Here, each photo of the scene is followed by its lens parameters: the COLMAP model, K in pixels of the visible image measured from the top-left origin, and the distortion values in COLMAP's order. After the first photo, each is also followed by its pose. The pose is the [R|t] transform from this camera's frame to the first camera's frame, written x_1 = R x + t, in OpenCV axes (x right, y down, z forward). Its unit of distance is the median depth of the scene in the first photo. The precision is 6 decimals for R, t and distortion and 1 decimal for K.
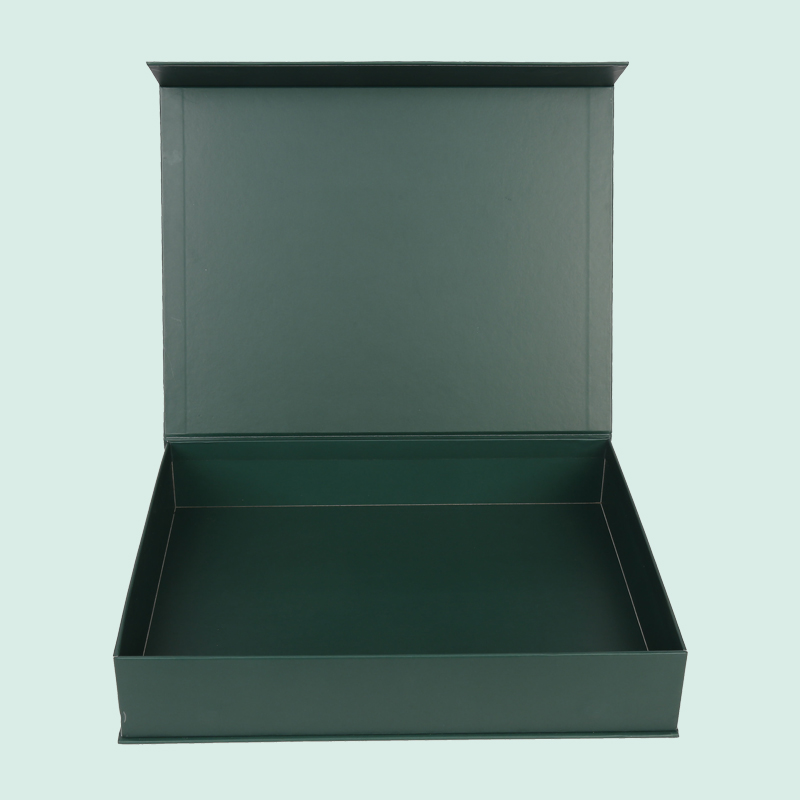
lens RADIAL K [[1319.2, 0, 400.0], [0, 1319.2, 400.0], [0, 0, 1]] dist [0.006021, 0.033535]
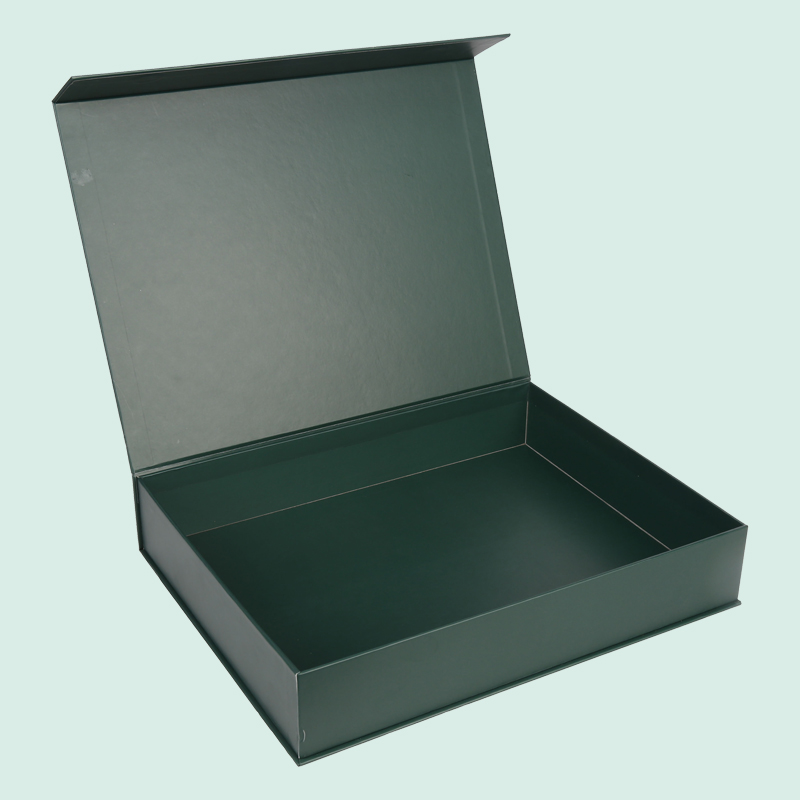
lens RADIAL K [[1319.2, 0, 400.0], [0, 1319.2, 400.0], [0, 0, 1]] dist [0.006021, 0.033535]
pose [[0.881840, -0.200881, 0.426620, -0.409239], [0.206785, 0.977830, 0.032994, -0.014010], [-0.423790, 0.059123, 0.903829, 0.066664]]
